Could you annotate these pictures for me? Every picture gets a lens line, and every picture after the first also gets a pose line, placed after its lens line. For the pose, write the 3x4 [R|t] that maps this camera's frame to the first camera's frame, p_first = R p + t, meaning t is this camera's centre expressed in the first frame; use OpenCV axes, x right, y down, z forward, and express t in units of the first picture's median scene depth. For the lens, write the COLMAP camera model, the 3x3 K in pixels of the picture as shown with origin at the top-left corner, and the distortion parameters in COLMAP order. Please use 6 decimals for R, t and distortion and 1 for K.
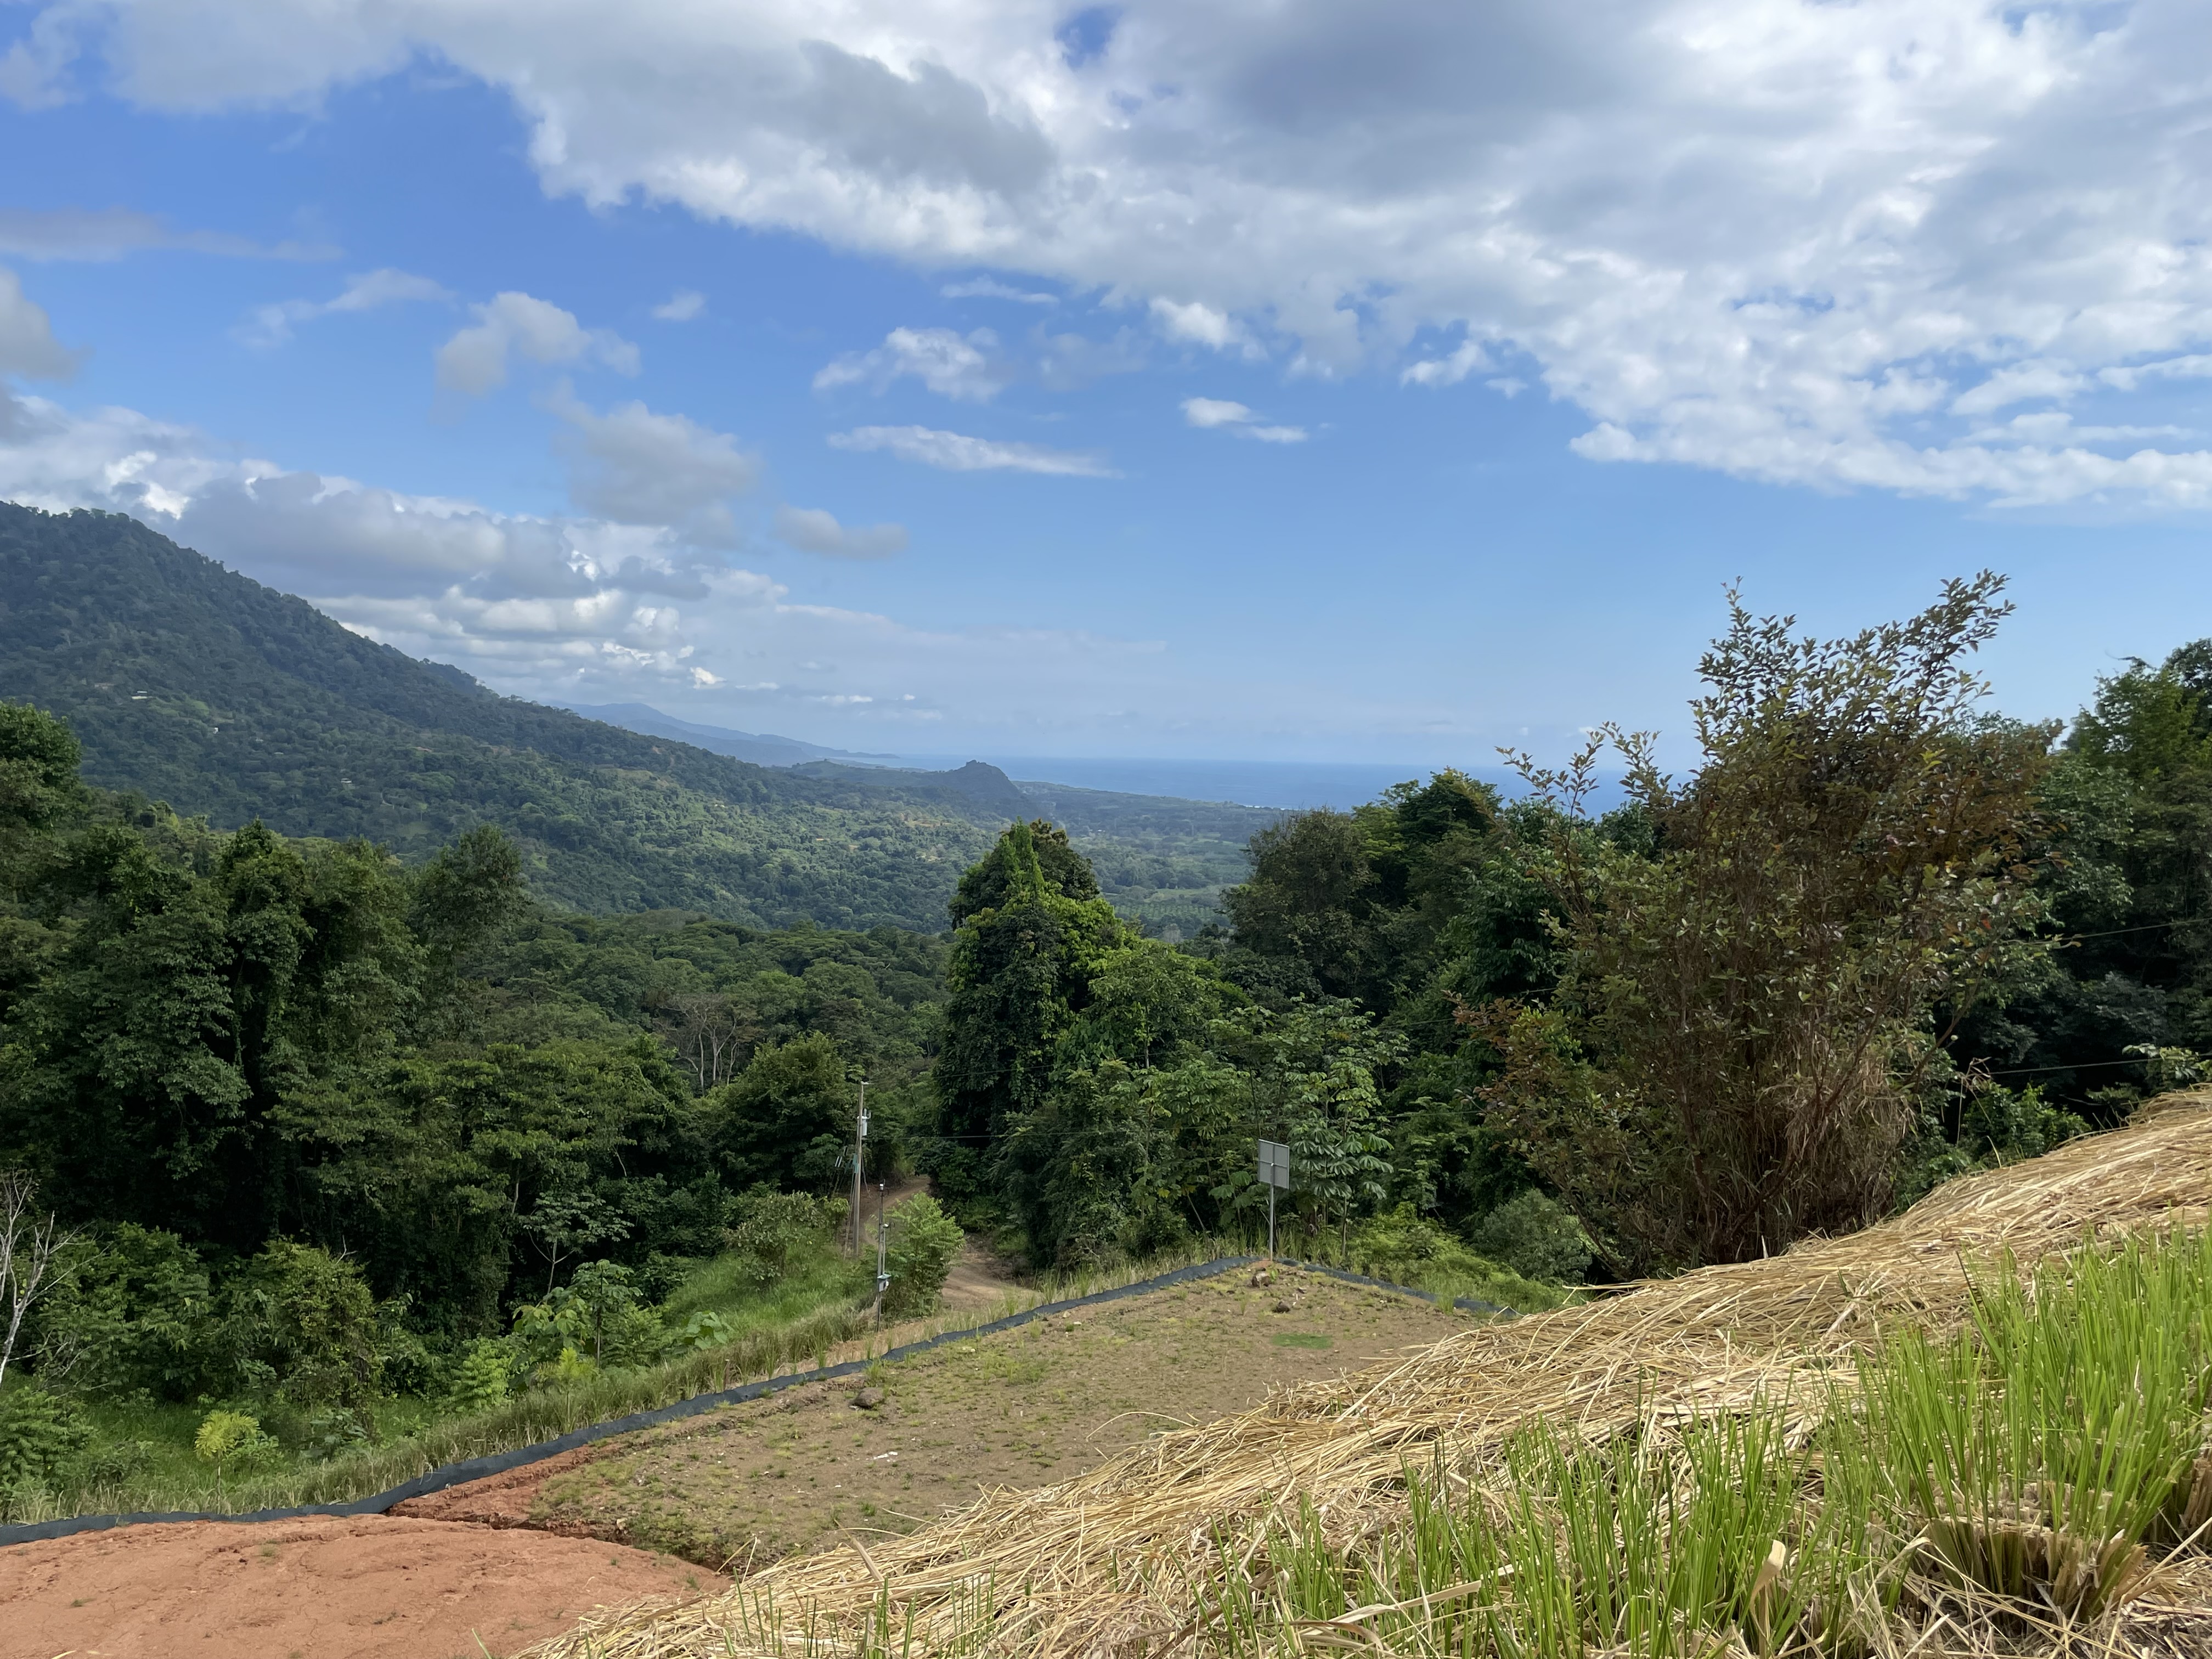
lens RADIAL K [[1784.7, 0, 1105.0], [0, 1784.7, 814.0], [0, 0, 1]] dist [0.059006, -0.042140]
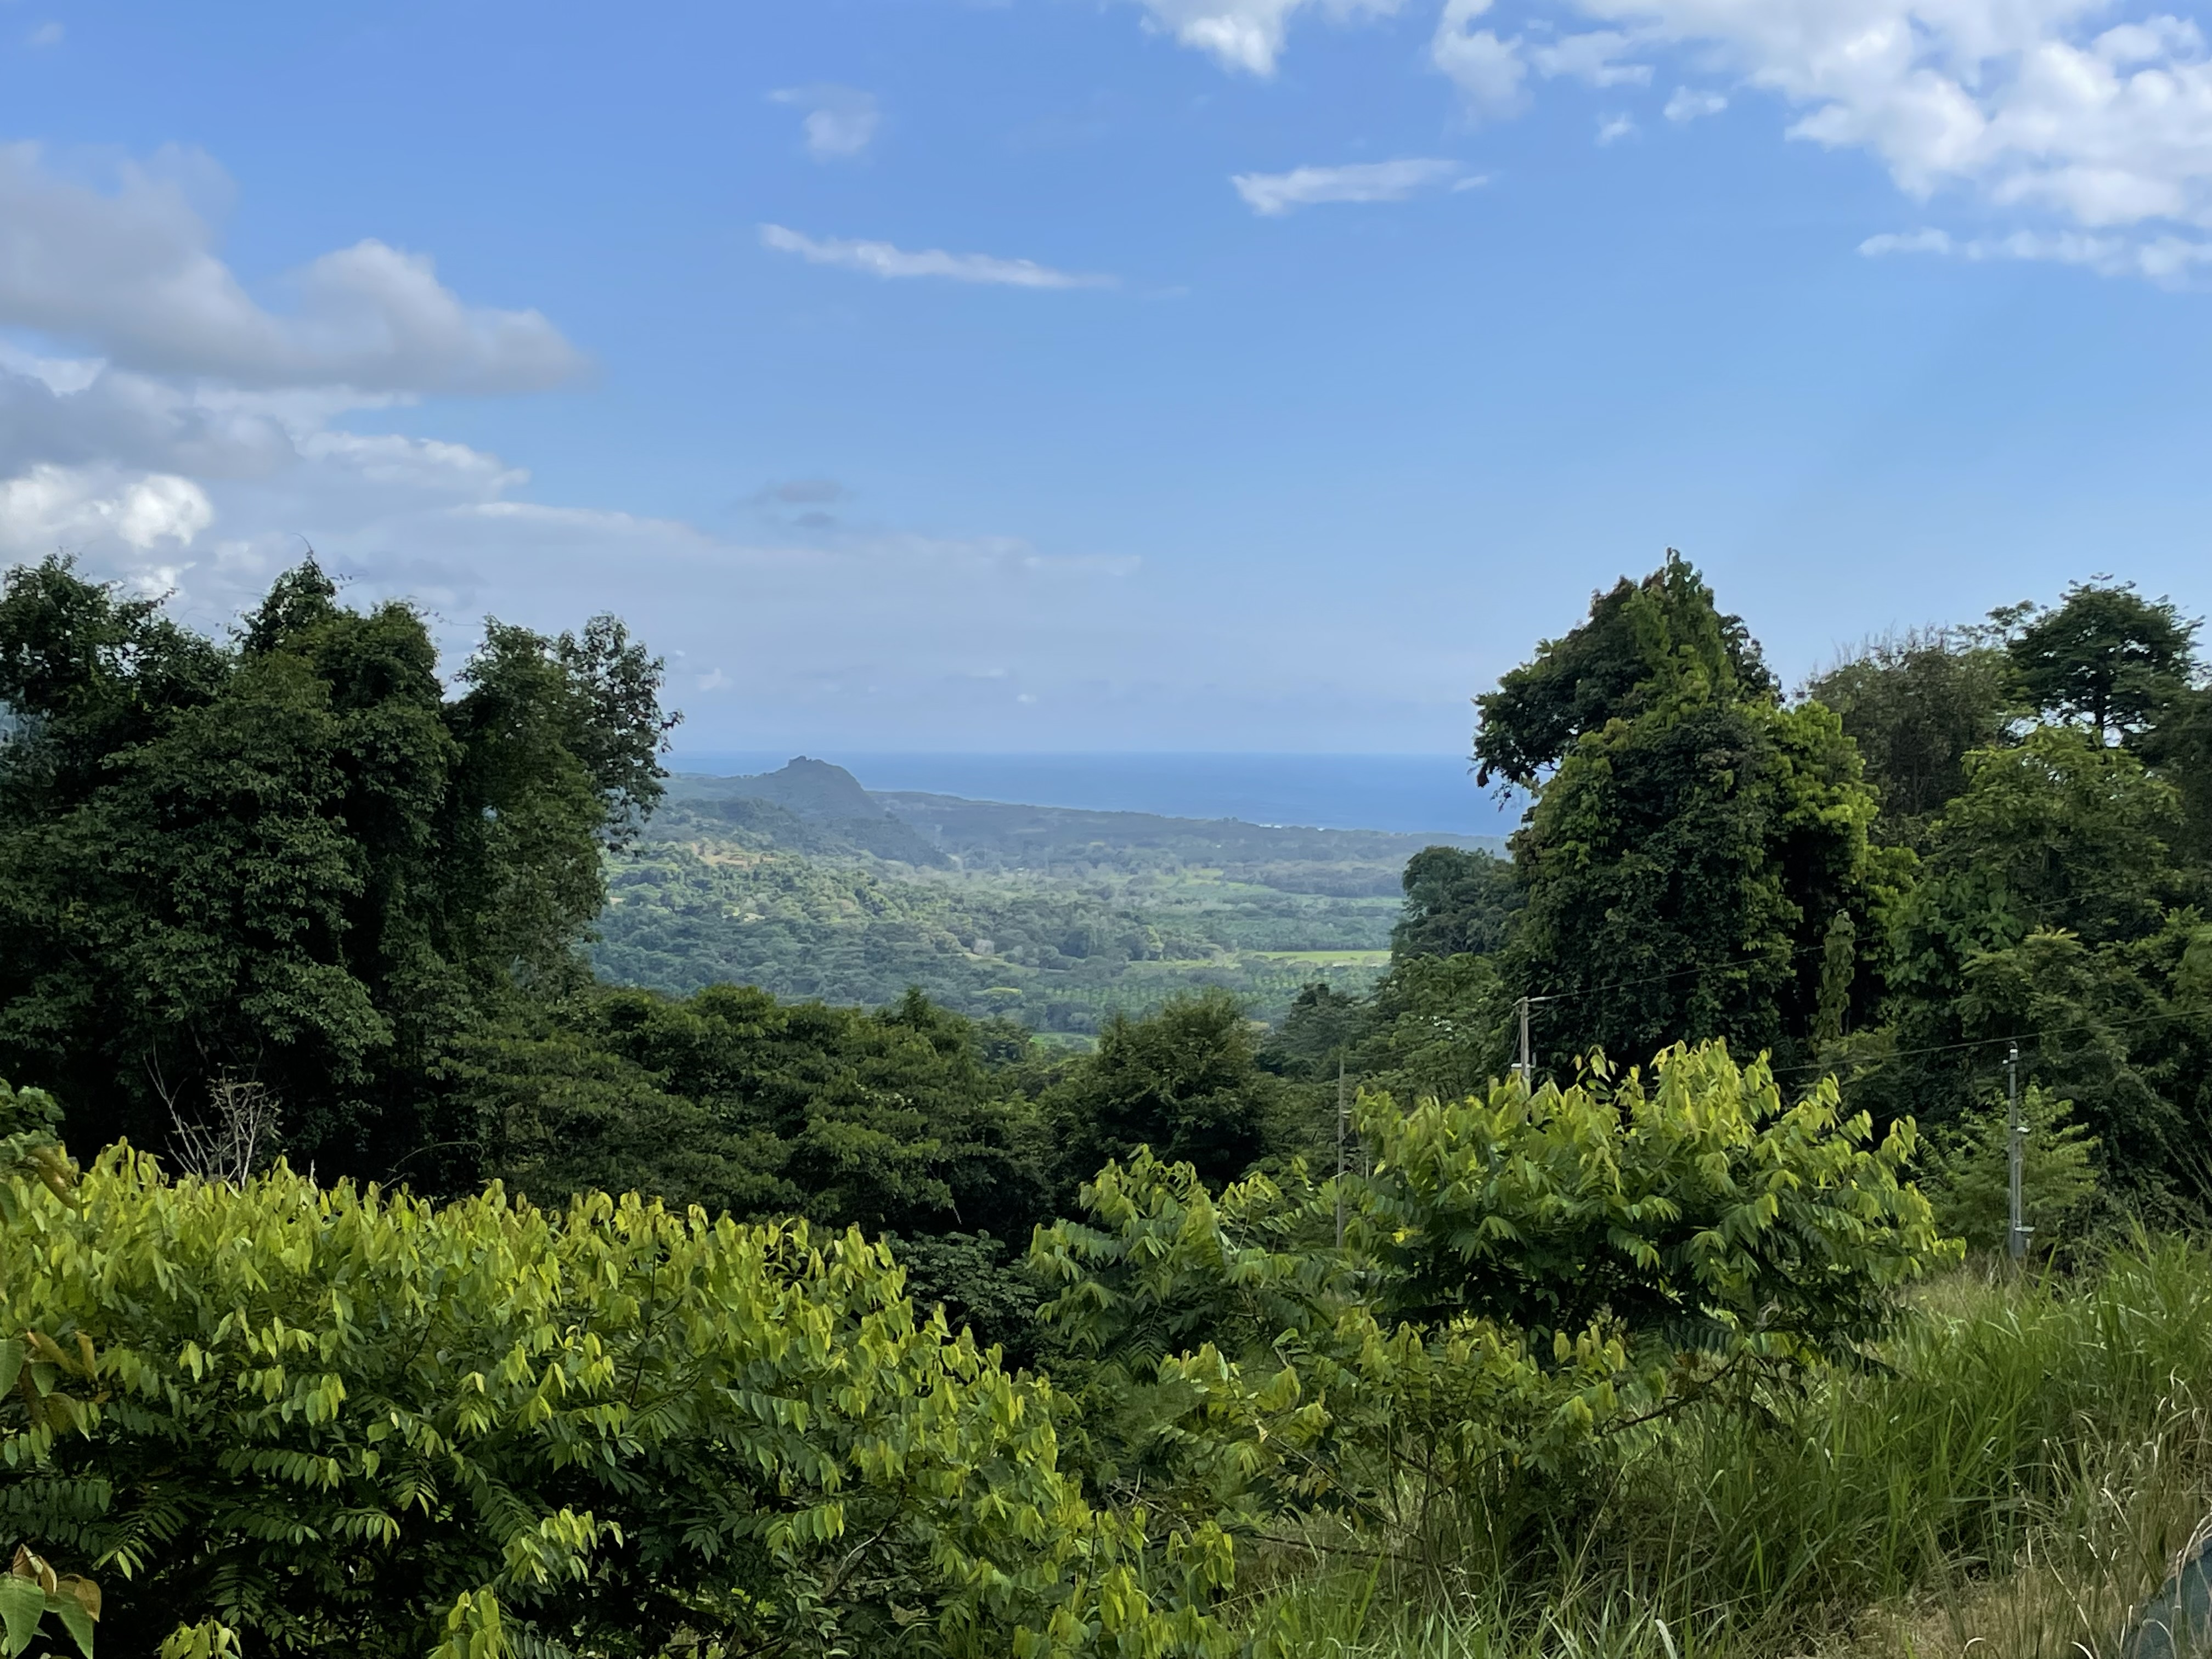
lens RADIAL K [[2982.0, 0, 1113.6], [0, 2982.0, 831.9], [0, 0, 1]] dist [0.077438, 0.000000]
pose [[0.999584, -0.018536, 0.022089, -0.267630], [0.018547, 0.999828, -0.000306, 0.094488], [-0.022080, 0.000715, 0.999756, 0.105904]]
